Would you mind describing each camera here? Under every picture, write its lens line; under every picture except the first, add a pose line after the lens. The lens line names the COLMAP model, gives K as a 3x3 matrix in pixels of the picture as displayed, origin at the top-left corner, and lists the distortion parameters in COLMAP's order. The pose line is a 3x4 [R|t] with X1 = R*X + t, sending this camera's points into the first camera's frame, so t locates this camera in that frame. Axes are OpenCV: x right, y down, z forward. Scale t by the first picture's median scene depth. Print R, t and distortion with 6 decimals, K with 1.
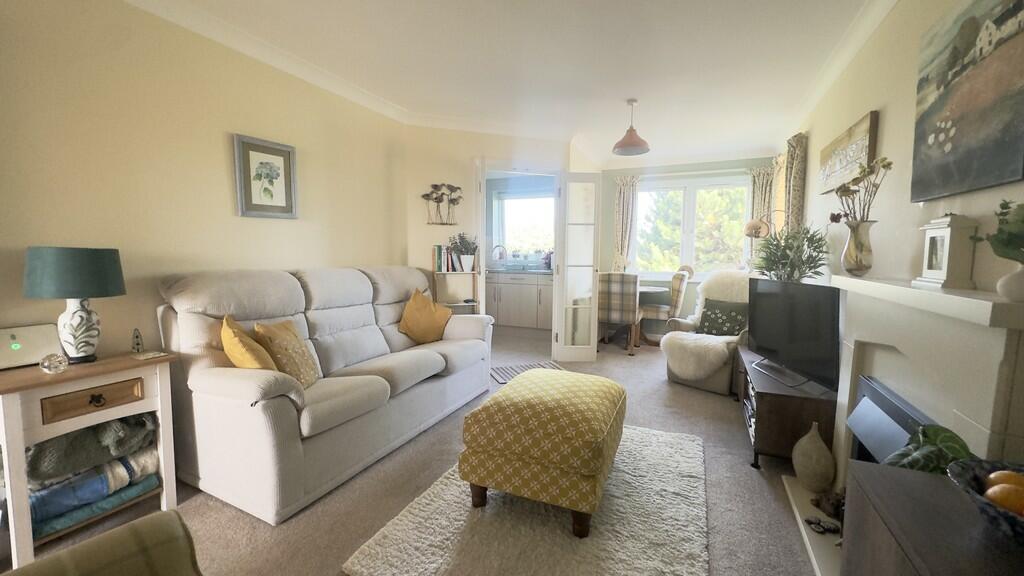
lens RADIAL K [[406.8, 0, 512.0], [0, 406.8, 288.0], [0, 0, 1]] dist [-0.003103, -0.000337]
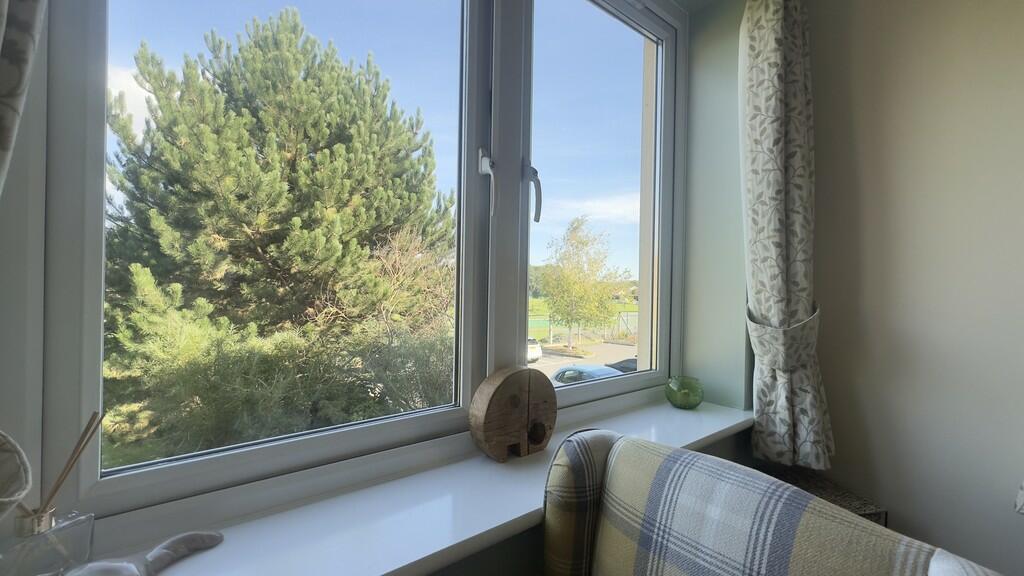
lens RADIAL K [[424.9, 0, 512.0], [0, 424.9, 288.0], [0, 0, 1]] dist [-0.009971, -0.000088]
pose [[0.441829, -0.002436, 0.897096, 0.370240], [0.064331, 0.997508, -0.028974, -0.131120], [-0.894790, 0.070513, 0.440885, 1.354936]]
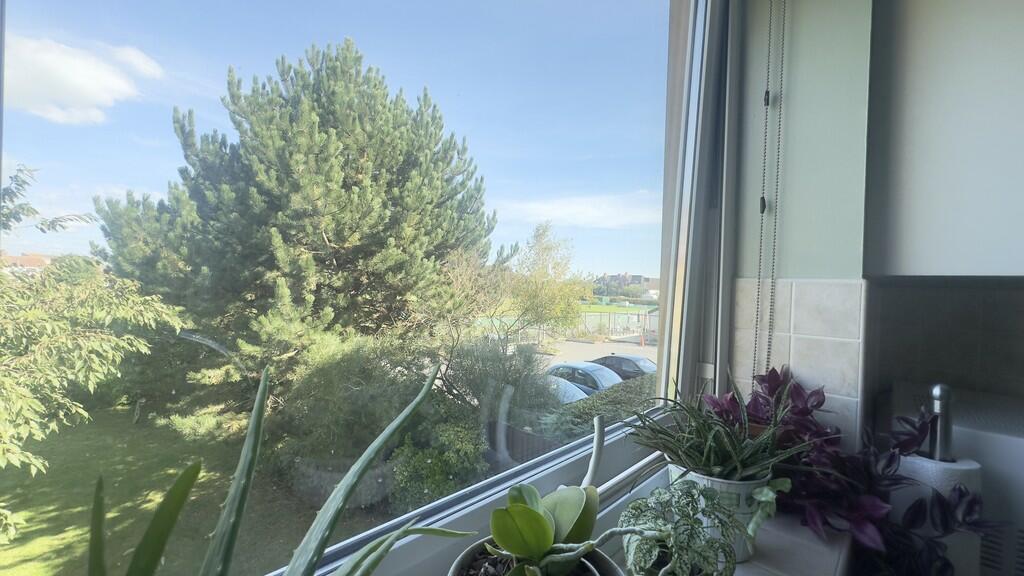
lens RADIAL K [[412.1, 0, 508.3], [0, 412.1, 281.2], [0, 0, 1]] dist [-0.000200, -0.000035]
pose [[0.327783, 0.015462, 0.944627, -0.071794], [0.051508, 0.998086, -0.034210, -0.219090], [-0.943348, 0.059870, 0.326359, 1.725004]]
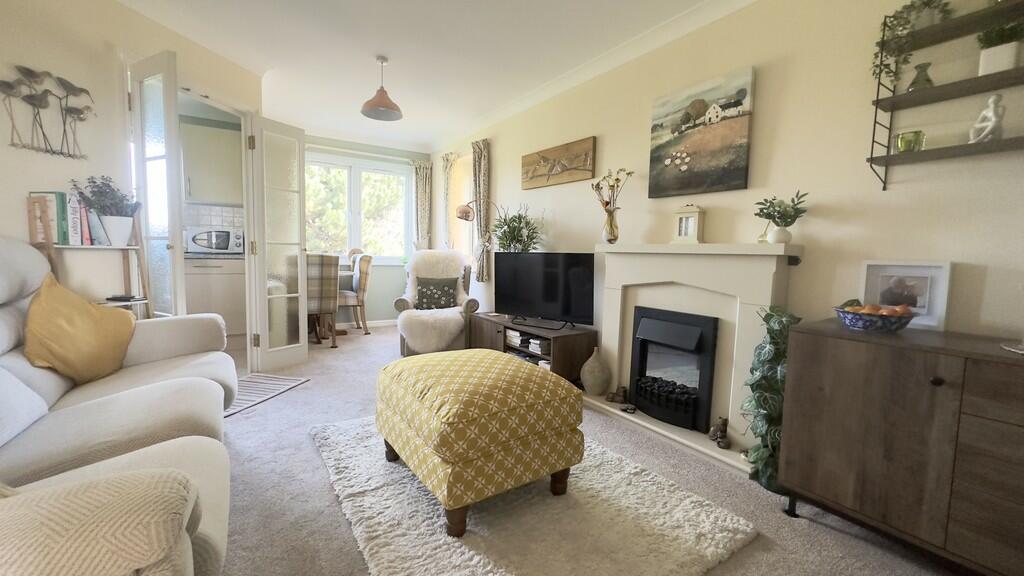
lens RADIAL K [[415.5, 0, 512.0], [0, 415.5, 288.0], [0, 0, 1]] dist [-0.001861, 0.000005]
pose [[0.527491, -0.064895, 0.847078, -0.321463], [0.053396, 0.997639, 0.043179, 0.022299], [-0.847881, 0.022454, 0.529711, 0.238716]]
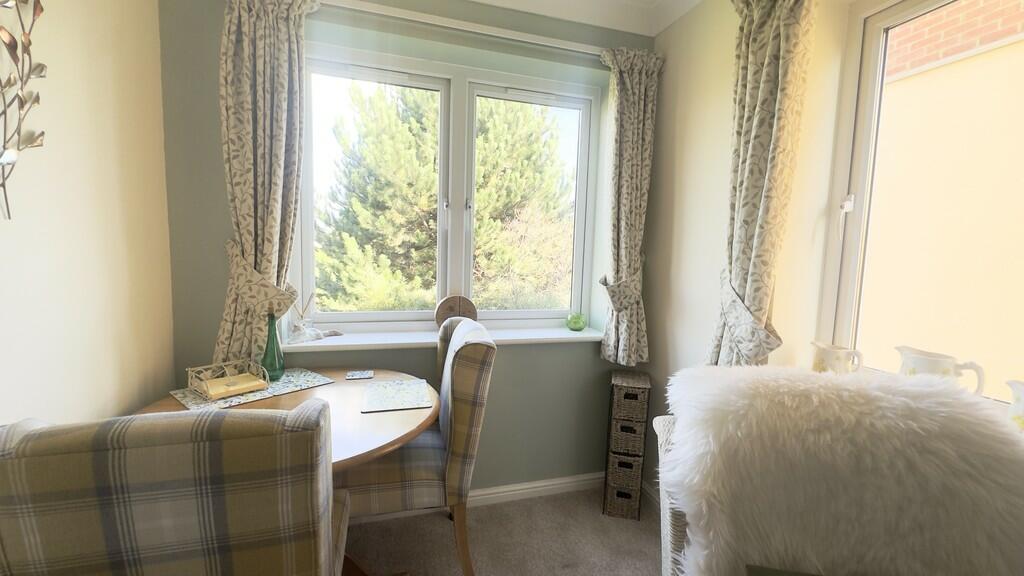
lens RADIAL K [[415.5, 0, 512.0], [0, 415.5, 288.0], [0, 0, 1]] dist [-0.001861, 0.000005]
pose [[0.749367, -0.045213, 0.660609, 0.311954], [0.033210, 0.998977, 0.030699, -0.105561], [-0.661321, -0.001066, 0.750102, 0.992202]]
